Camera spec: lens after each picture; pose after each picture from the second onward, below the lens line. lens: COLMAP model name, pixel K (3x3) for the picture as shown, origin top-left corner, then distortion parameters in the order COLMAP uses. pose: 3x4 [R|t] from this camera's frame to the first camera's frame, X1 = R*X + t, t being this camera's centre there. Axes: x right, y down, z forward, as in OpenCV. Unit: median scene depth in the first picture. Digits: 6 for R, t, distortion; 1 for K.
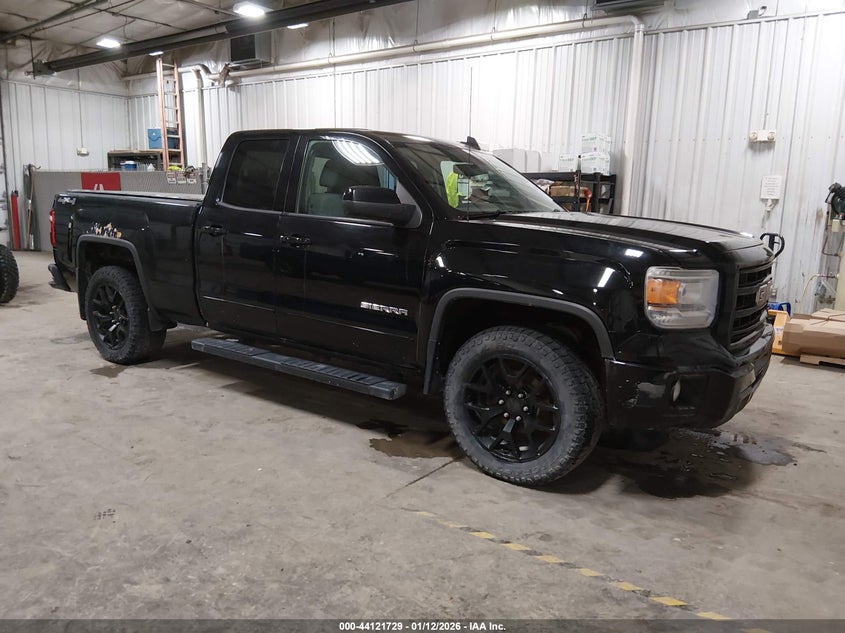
lens RADIAL K [[644.5, 0, 424.9], [0, 644.5, 300.8], [0, 0, 1]] dist [0.077696, -0.141567]
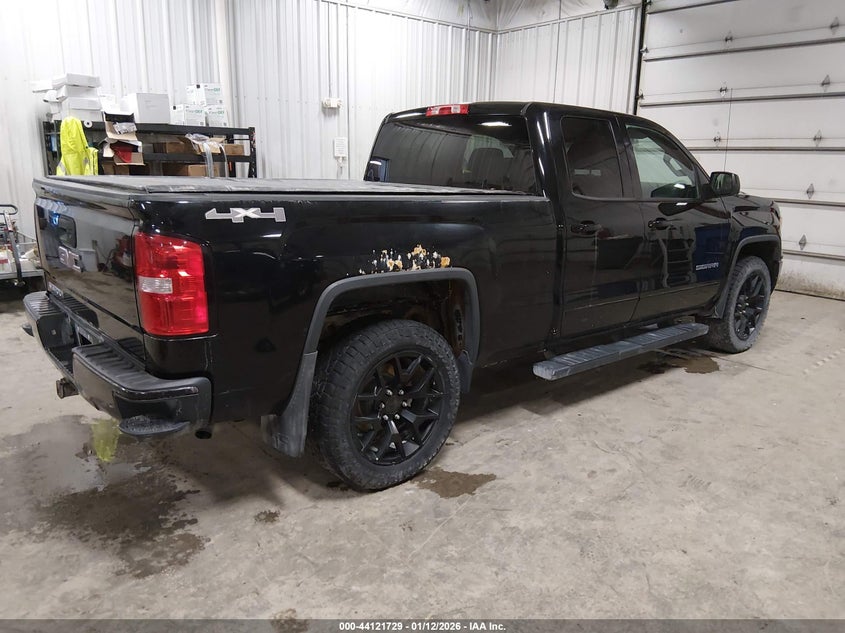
lens RADIAL K [[644.5, 0, 424.9], [0, 644.5, 300.8], [0, 0, 1]] dist [0.077696, -0.141567]
pose [[0.242104, -0.230483, 0.942477, -1.234468], [0.132332, 0.970142, 0.203255, -0.224239], [-0.961184, 0.075511, 0.265376, 1.022813]]
